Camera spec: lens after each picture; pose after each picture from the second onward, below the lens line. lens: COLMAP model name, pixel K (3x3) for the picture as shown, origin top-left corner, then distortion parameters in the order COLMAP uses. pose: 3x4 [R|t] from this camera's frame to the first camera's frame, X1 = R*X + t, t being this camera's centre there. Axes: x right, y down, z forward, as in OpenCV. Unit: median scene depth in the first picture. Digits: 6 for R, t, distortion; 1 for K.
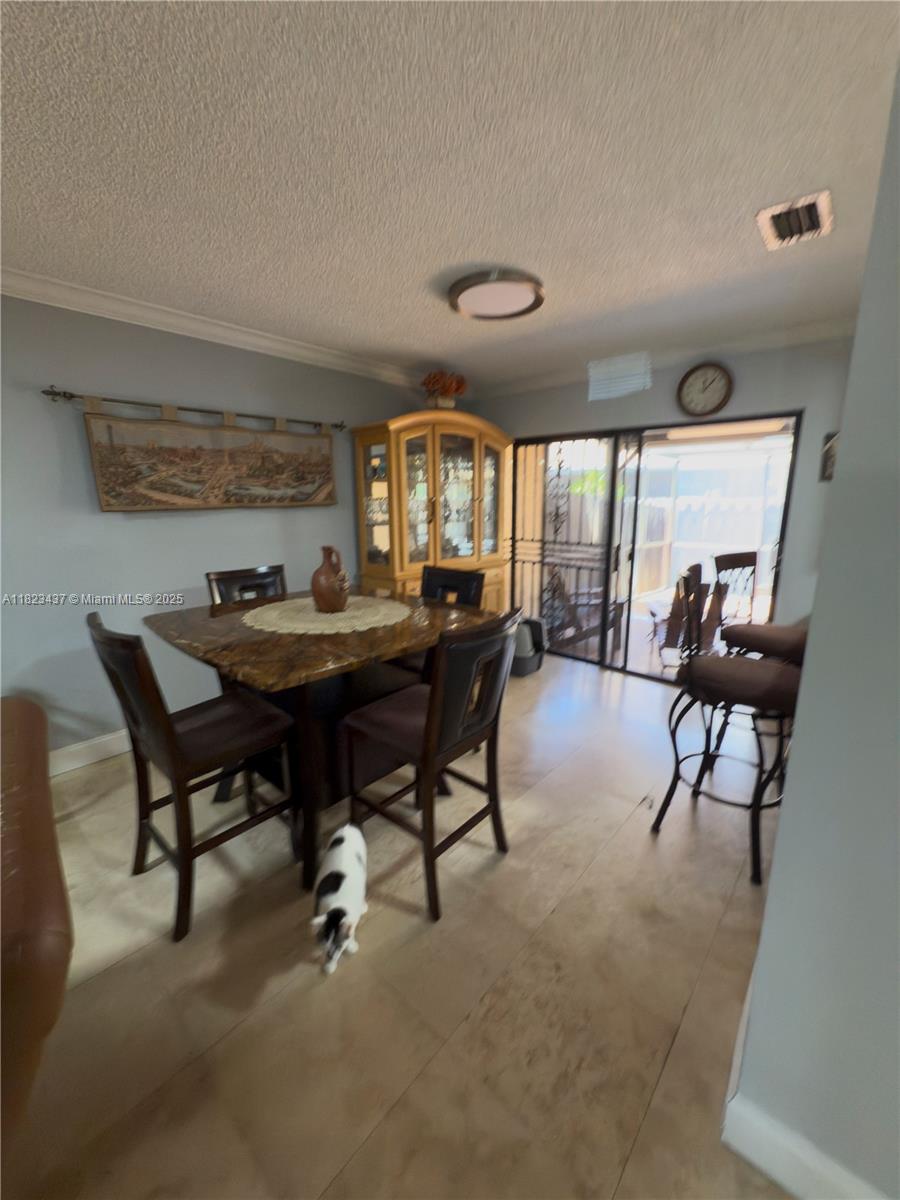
lens RADIAL K [[479.5, 0, 452.9], [0, 479.5, 601.0], [0, 0, 1]] dist [-0.002225, -0.000205]
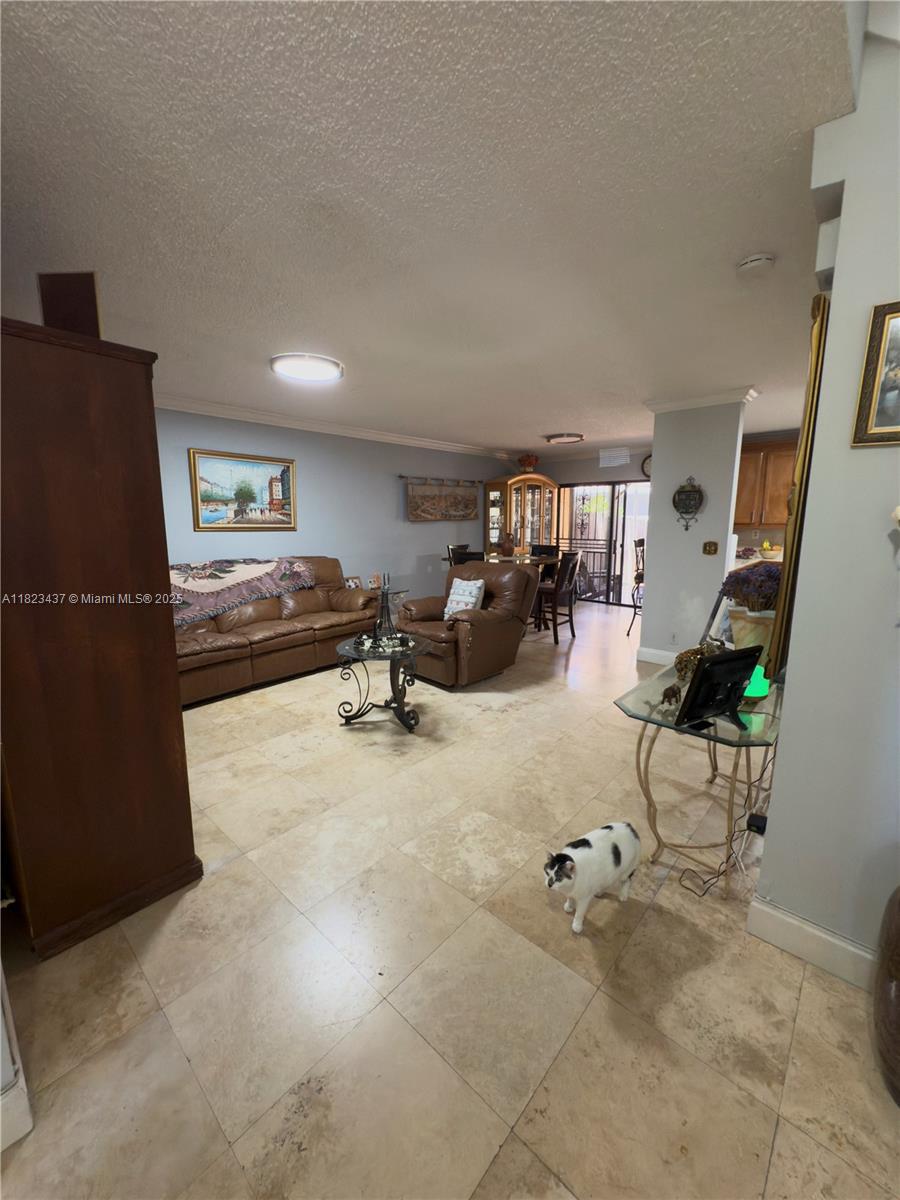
lens RADIAL K [[479.5, 0, 453.3], [0, 479.5, 601.7], [0, 0, 1]] dist [-0.002225, -0.000205]
pose [[0.999967, -0.002087, -0.007900, -0.337978], [0.001797, 0.999332, -0.036499, 0.233531], [0.007971, 0.036483, 0.999302, -1.067435]]
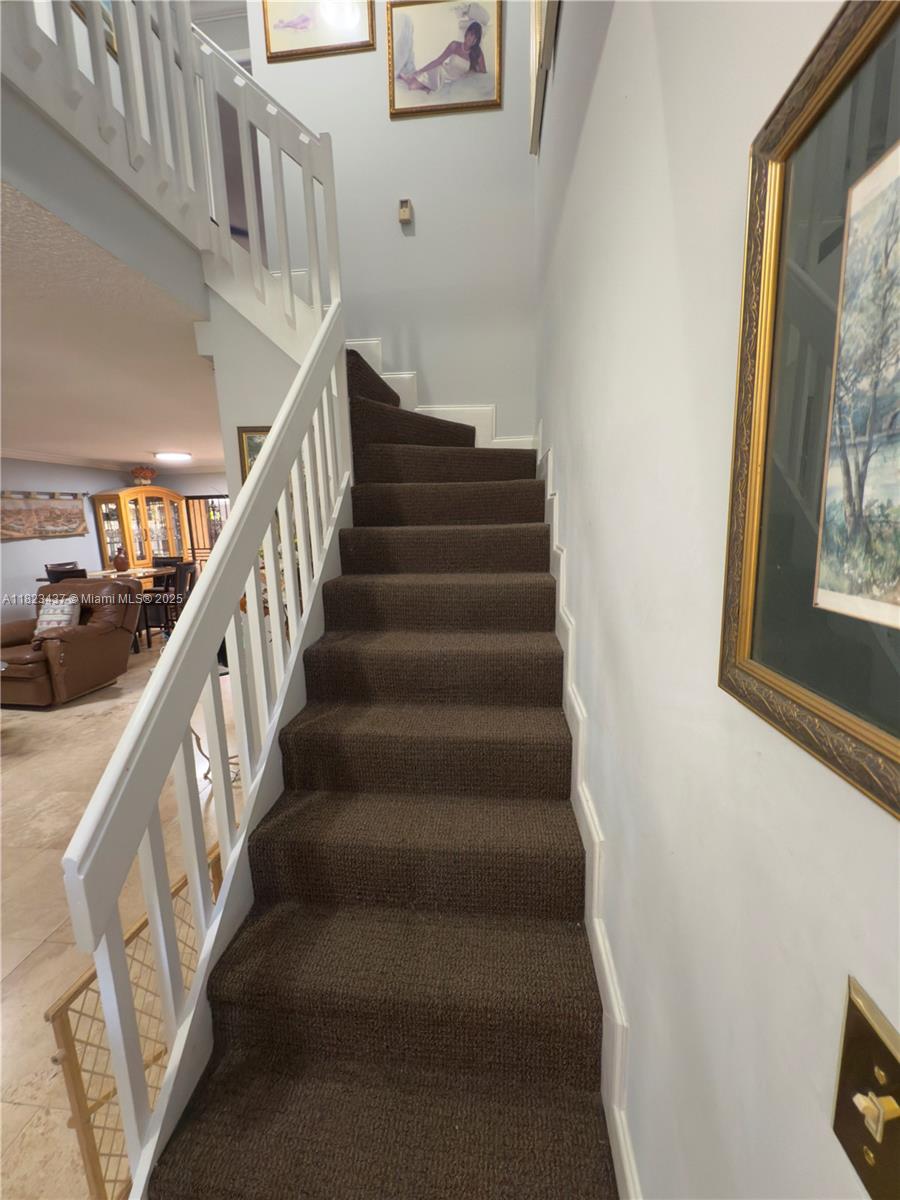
lens RADIAL K [[479.5, 0, 450.3], [0, 479.5, 599.3], [0, 0, 1]] dist [-0.002225, -0.000205]
pose [[0.809191, -0.120138, 0.575132, -0.206740], [0.148290, 0.988942, -0.002060, 0.285490], [-0.568525, 0.086954, 0.818058, -1.404922]]
